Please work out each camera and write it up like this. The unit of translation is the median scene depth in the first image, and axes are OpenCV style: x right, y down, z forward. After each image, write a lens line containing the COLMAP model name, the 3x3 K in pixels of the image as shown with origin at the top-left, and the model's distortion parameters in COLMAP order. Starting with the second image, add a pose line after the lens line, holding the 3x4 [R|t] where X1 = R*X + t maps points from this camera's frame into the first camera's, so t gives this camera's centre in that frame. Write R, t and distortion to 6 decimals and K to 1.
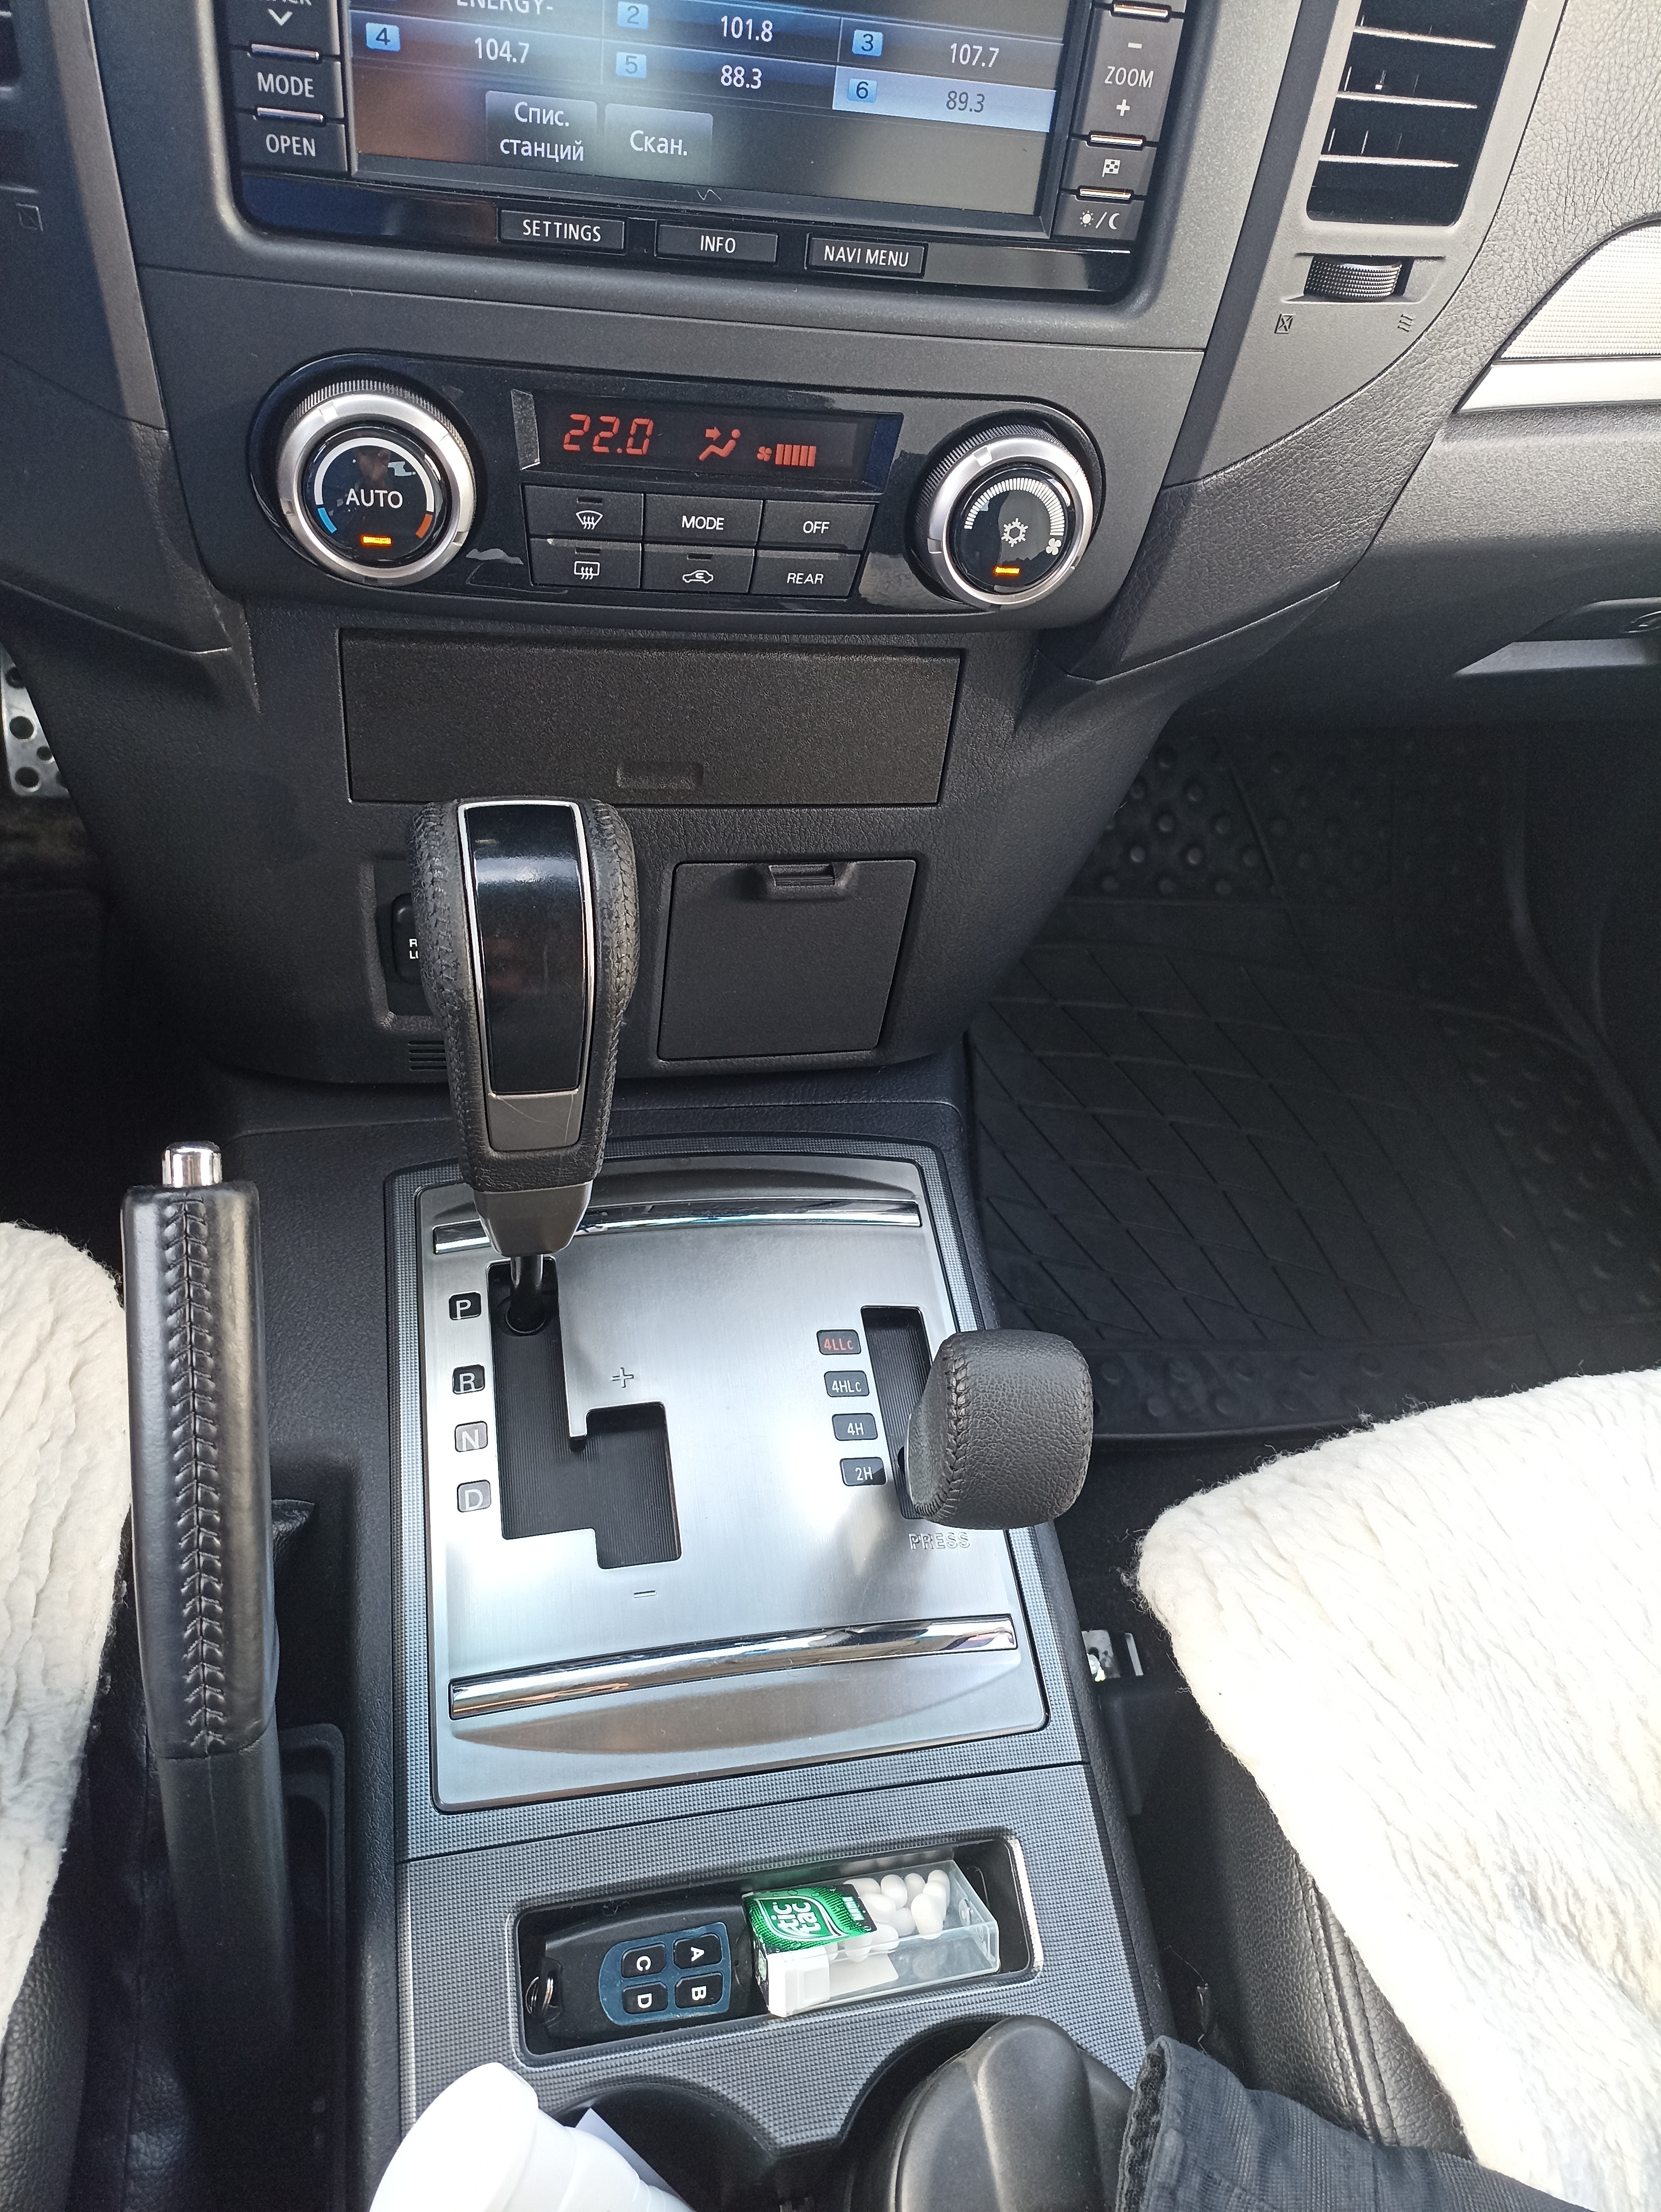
lens RADIAL K [[1641.7, 0, 830.5], [0, 1641.7, 1106.0], [0, 0, 1]] dist [0.052356, -0.055079]
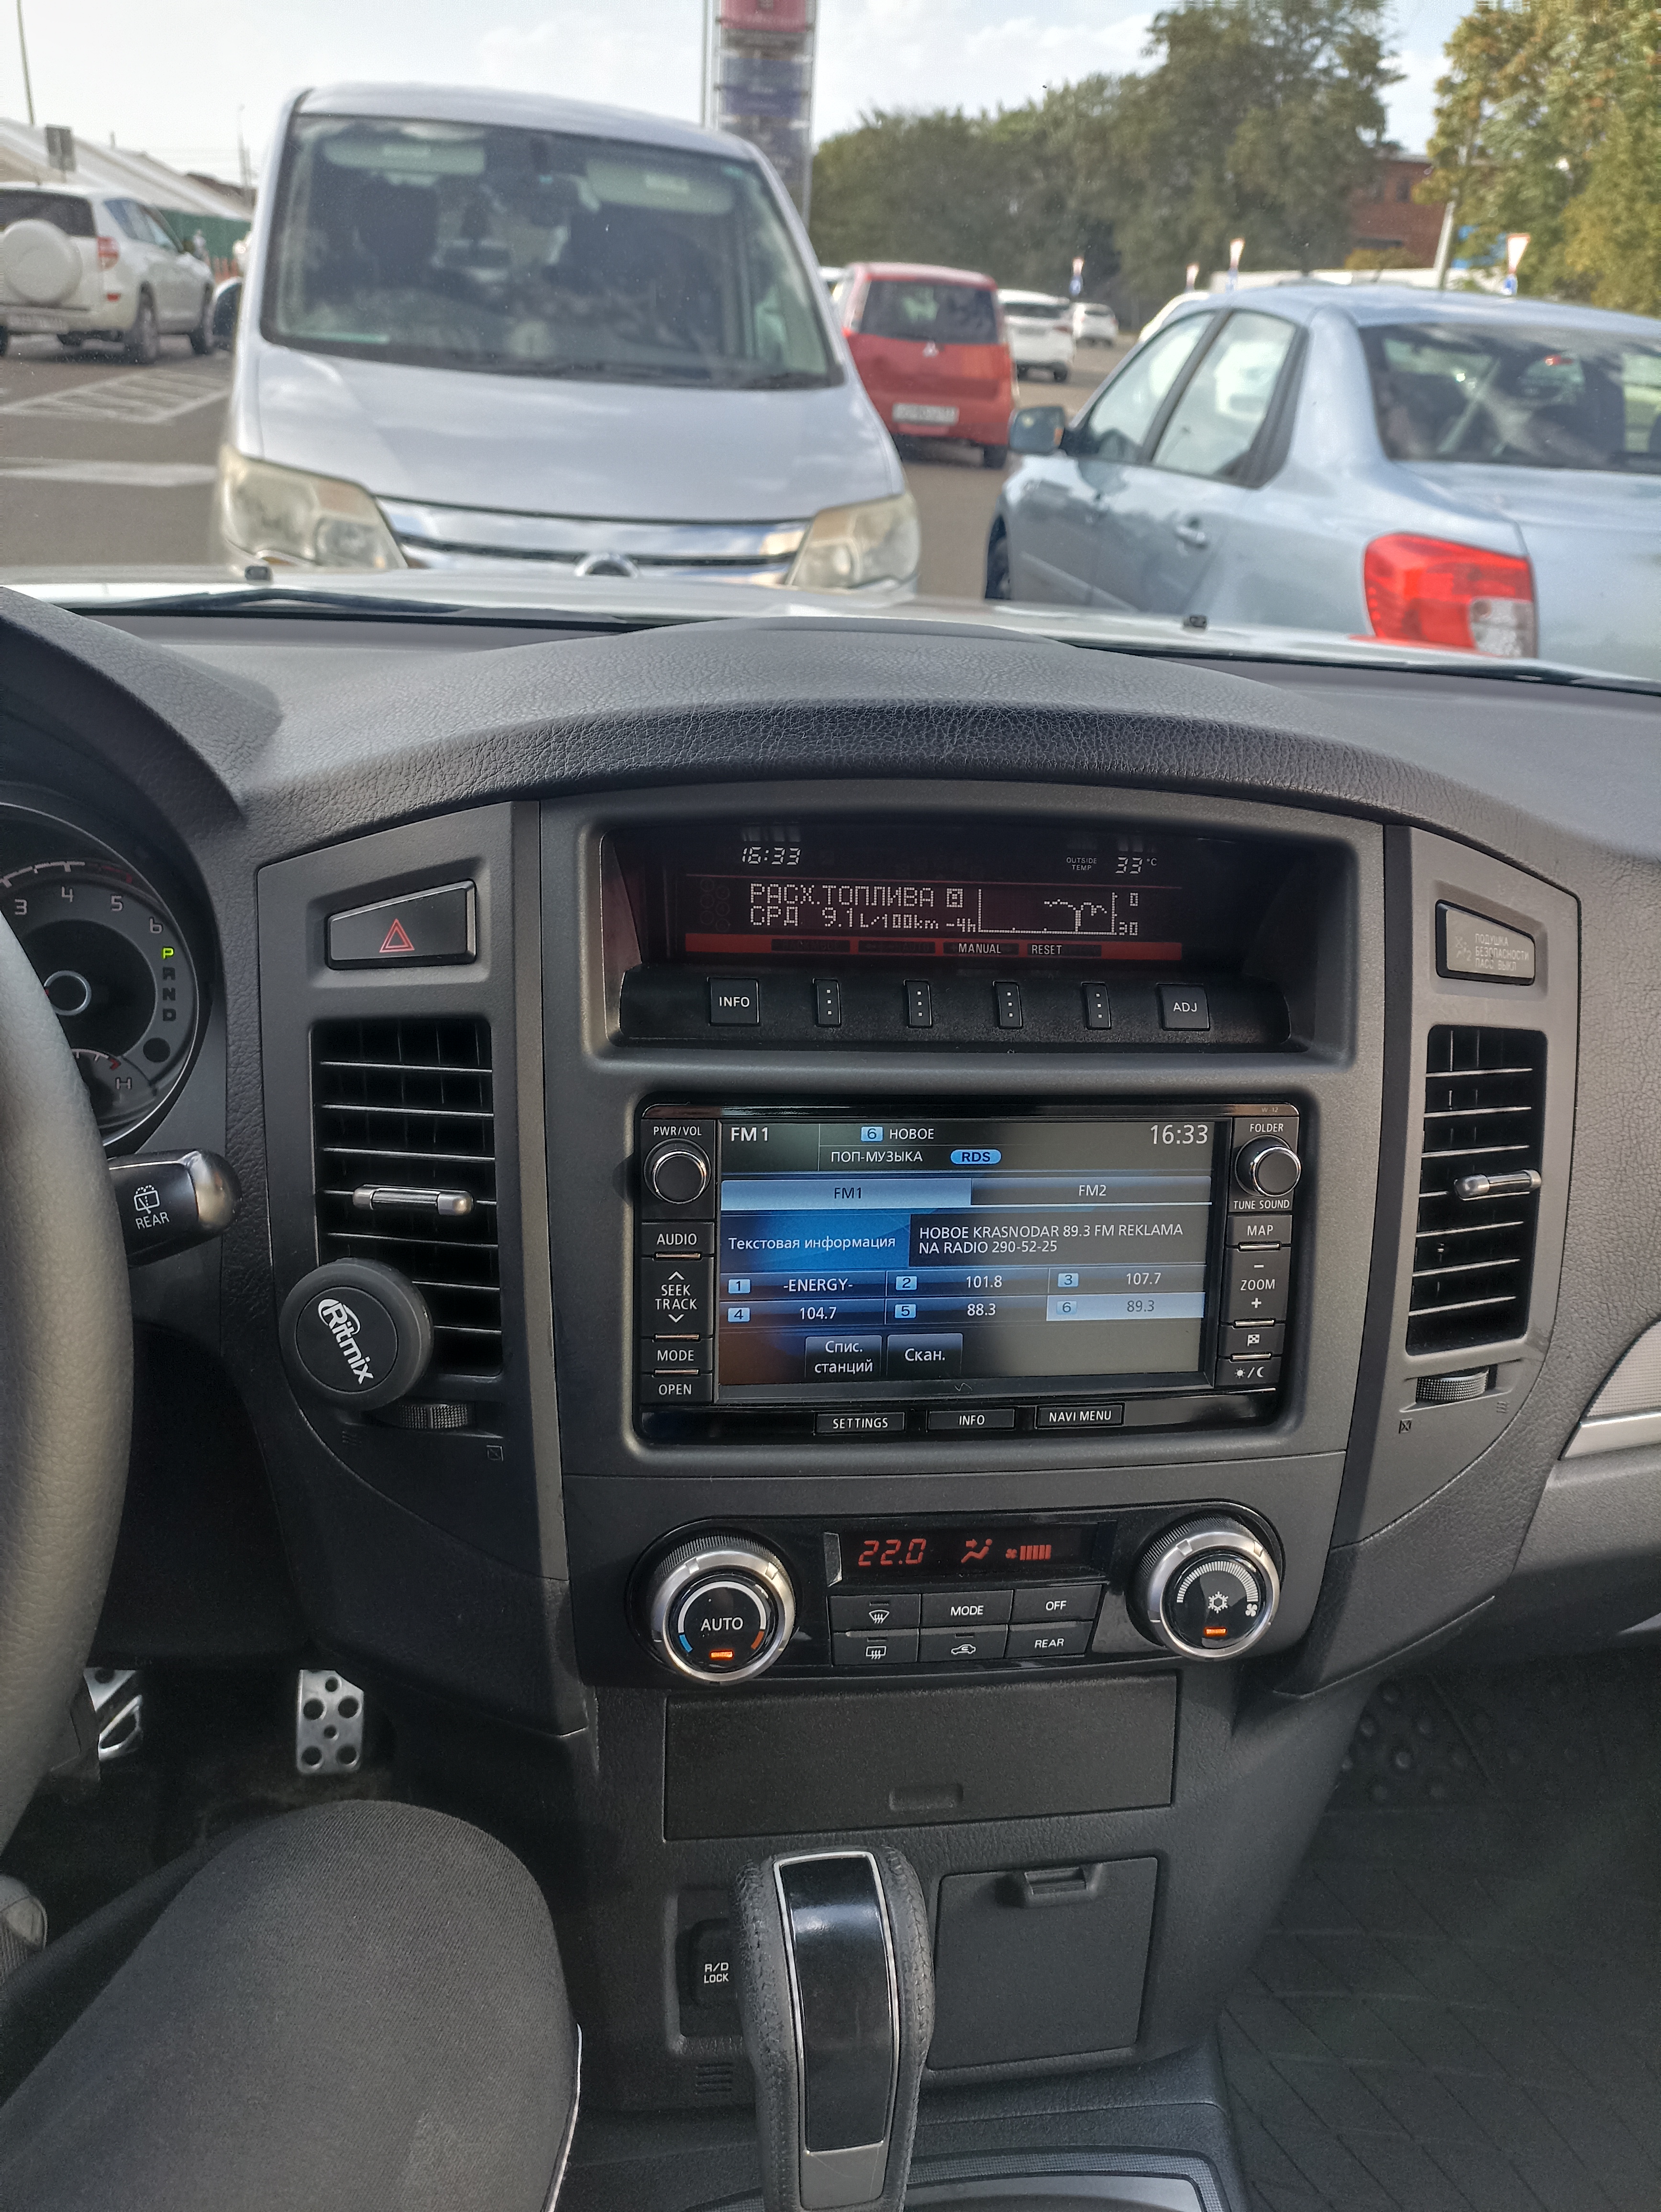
lens RADIAL K [[1641.7, 0, 830.5], [0, 1641.7, 1106.0], [0, 0, 1]] dist [0.052356, -0.055079]
pose [[0.994421, -0.077214, -0.071866, -0.059103], [0.034486, 0.881841, -0.470283, -0.101893], [0.099687, 0.465181, 0.879585, -0.288775]]
